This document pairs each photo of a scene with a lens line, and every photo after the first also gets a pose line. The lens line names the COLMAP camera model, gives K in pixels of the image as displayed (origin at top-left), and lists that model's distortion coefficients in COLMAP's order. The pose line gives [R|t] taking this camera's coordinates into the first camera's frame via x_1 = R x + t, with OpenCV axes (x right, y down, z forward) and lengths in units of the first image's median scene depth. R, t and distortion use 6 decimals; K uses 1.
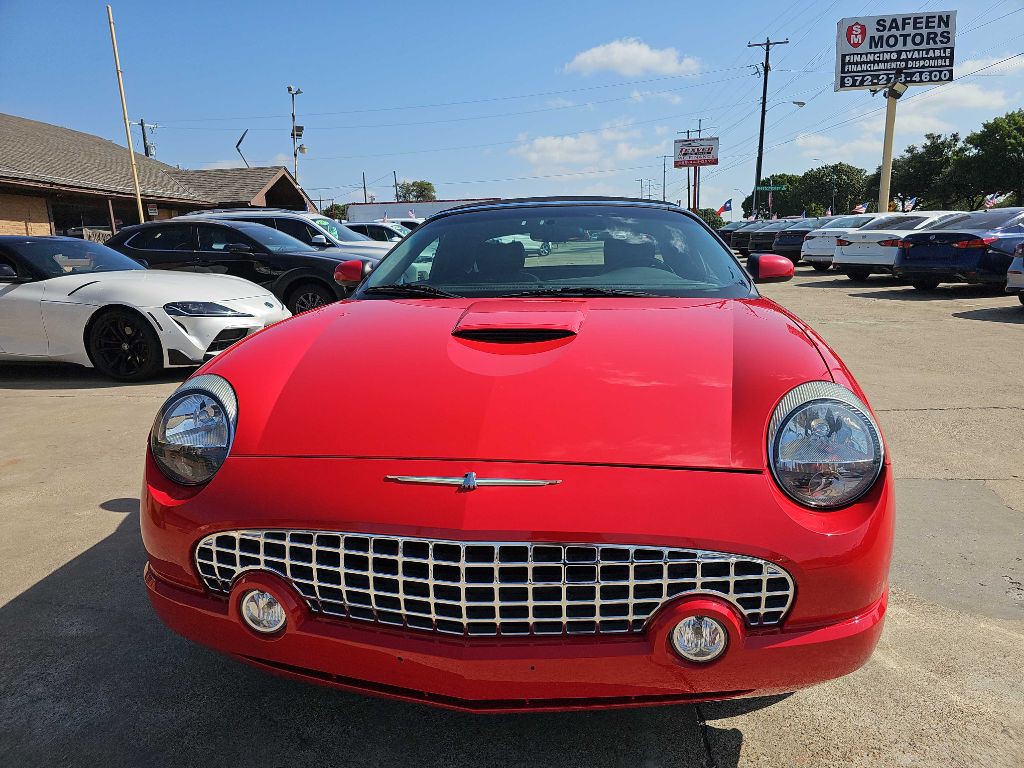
lens RADIAL K [[682.8, 0, 511.5], [0, 682.8, 388.6], [0, 0, 1]] dist [0.051877, -0.039457]
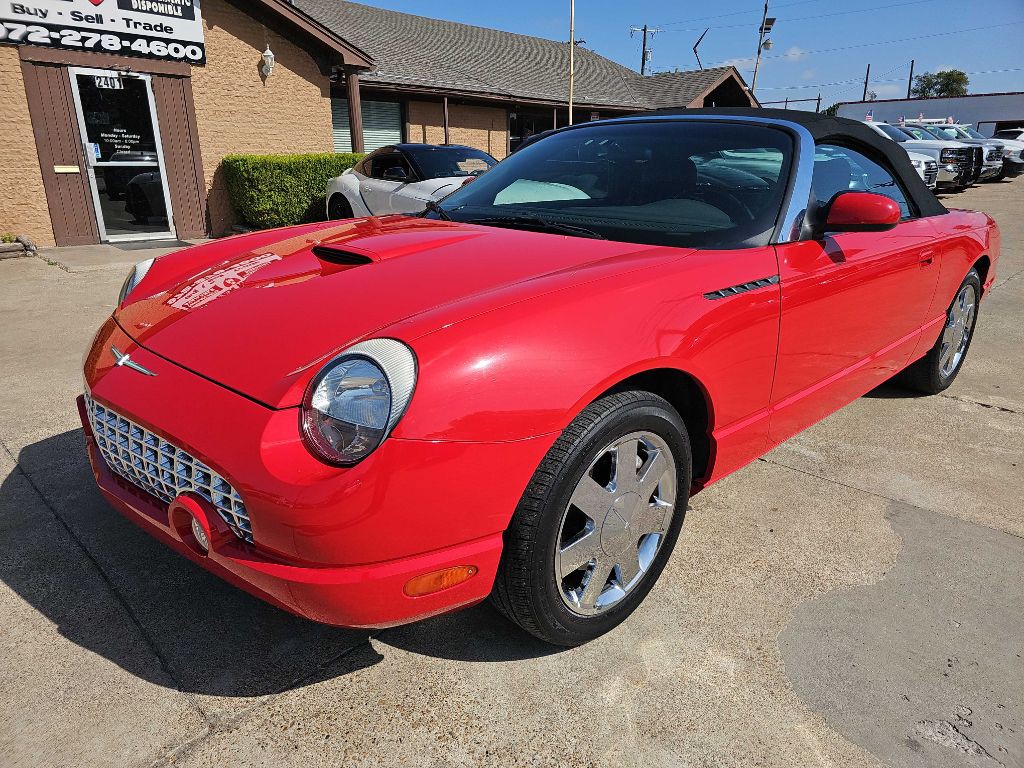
lens RADIAL K [[682.8, 0, 521.0], [0, 682.8, 394.7], [0, 0, 1]] dist [0.051877, -0.039457]
pose [[0.792111, 0.221175, -0.568896, 0.085341], [-0.142541, 0.973297, 0.179929, -0.010063], [0.593501, -0.061433, 0.802486, 0.028571]]
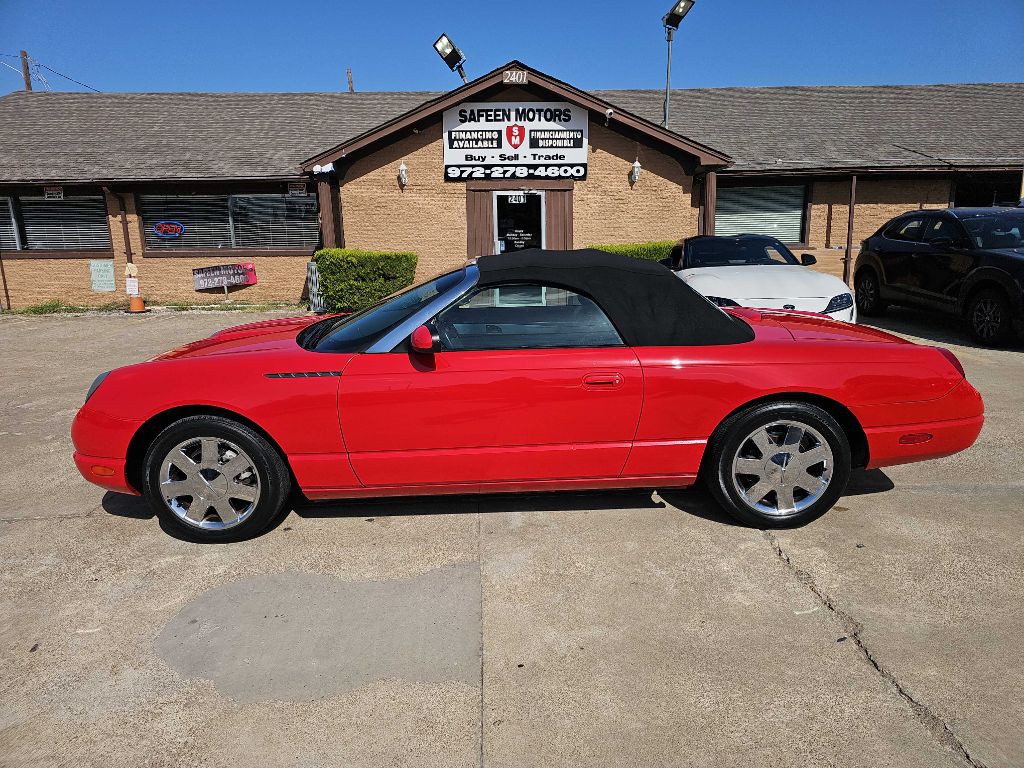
lens RADIAL K [[682.8, 0, 511.6], [0, 682.8, 387.4], [0, 0, 1]] dist [0.051877, -0.039457]
pose [[0.135823, 0.242033, -0.960714, 0.221535], [-0.180282, 0.959549, 0.216252, -0.054774], [0.974192, 0.143827, 0.173963, 0.148113]]
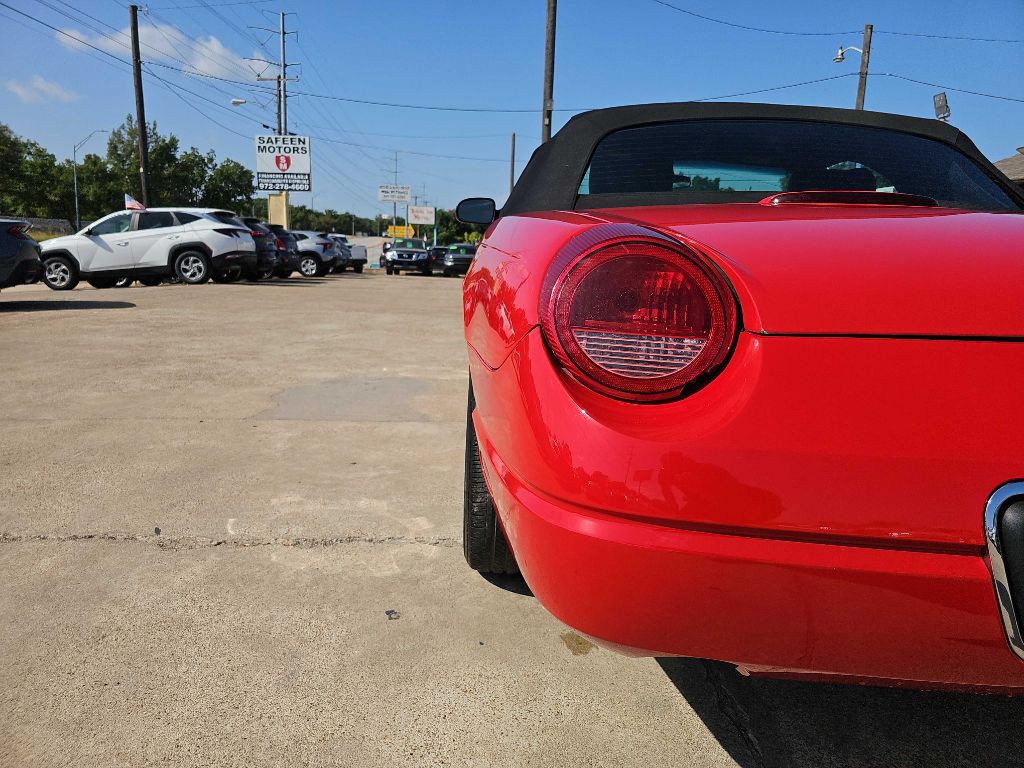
lens RADIAL K [[682.8, 0, 495.7], [0, 682.8, 385.5], [0, 0, 1]] dist [0.051877, -0.039457]
pose [[-0.987200, 0.009858, -0.159181, 0.080900], [-0.053502, 0.919781, 0.388767, -0.053280], [0.150244, 0.392307, -0.907481, 0.331647]]
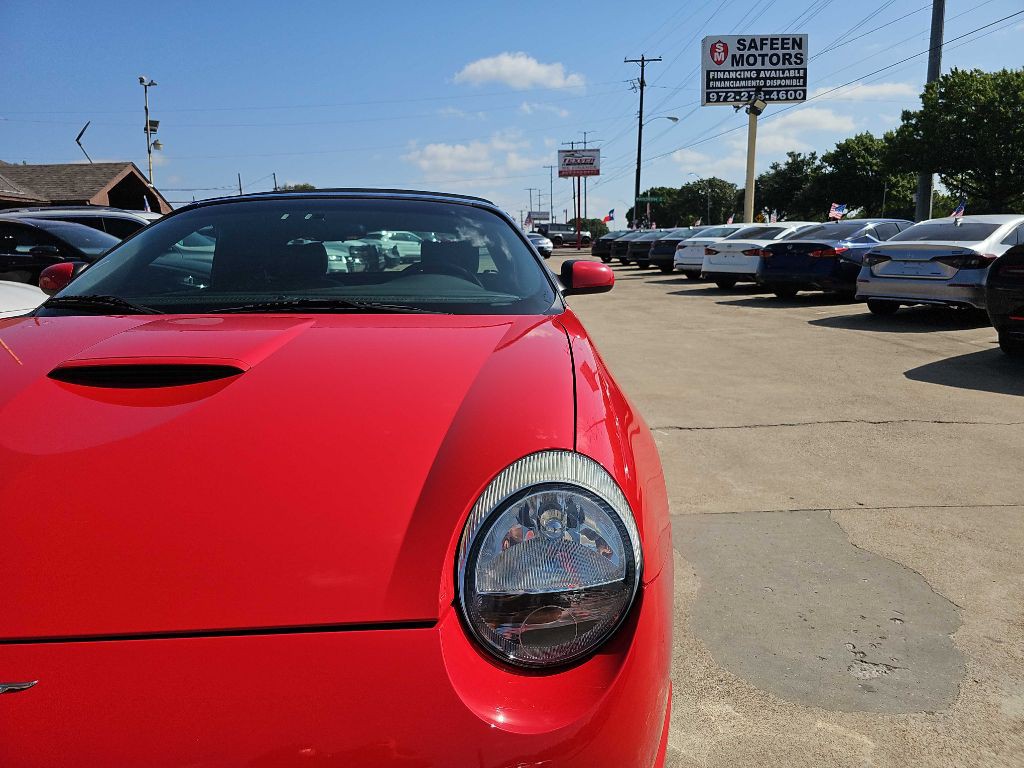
lens RADIAL K [[682.8, 0, 509.2], [0, 682.8, 383.4], [0, 0, 1]] dist [0.051877, -0.039457]
pose [[0.989283, -0.020796, 0.144519, 0.025651], [0.023346, 0.999600, -0.015966, -0.005243], [-0.144130, 0.019169, 0.989373, 0.030082]]
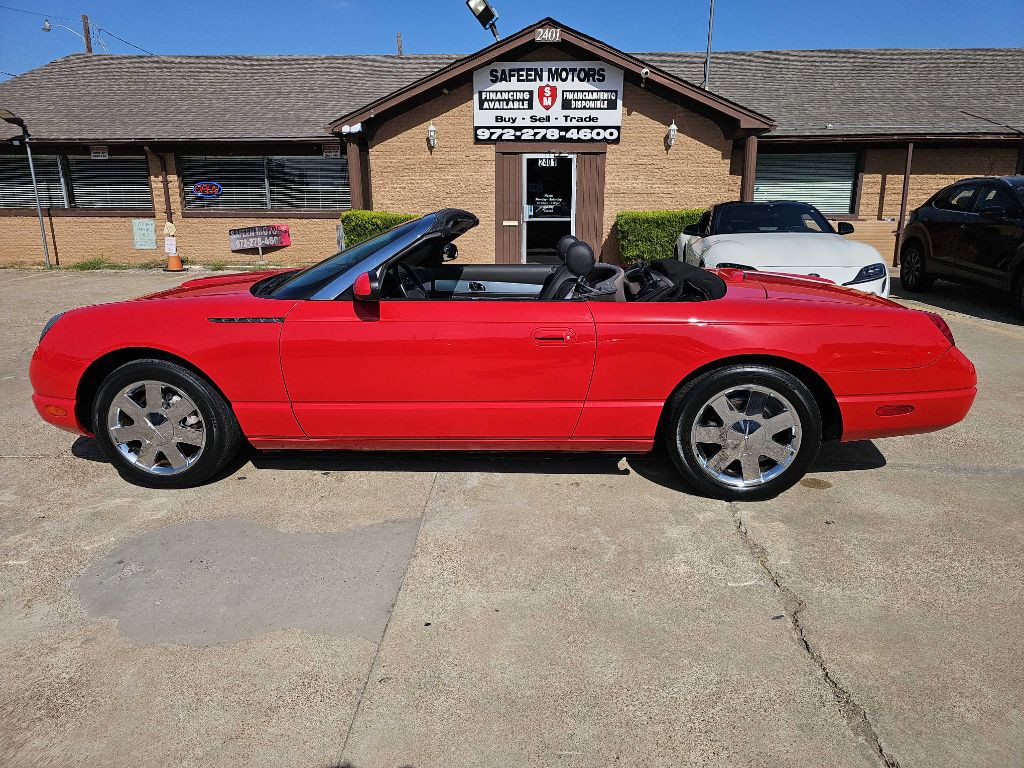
lens RADIAL K [[682.8, 0, 513.5], [0, 682.8, 382.3], [0, 0, 1]] dist [0.051877, -0.039457]
pose [[0.058768, 0.275923, -0.959381, 0.217796], [-0.195851, 0.945552, 0.259948, -0.053377], [0.978871, 0.172620, 0.109608, 0.173843]]
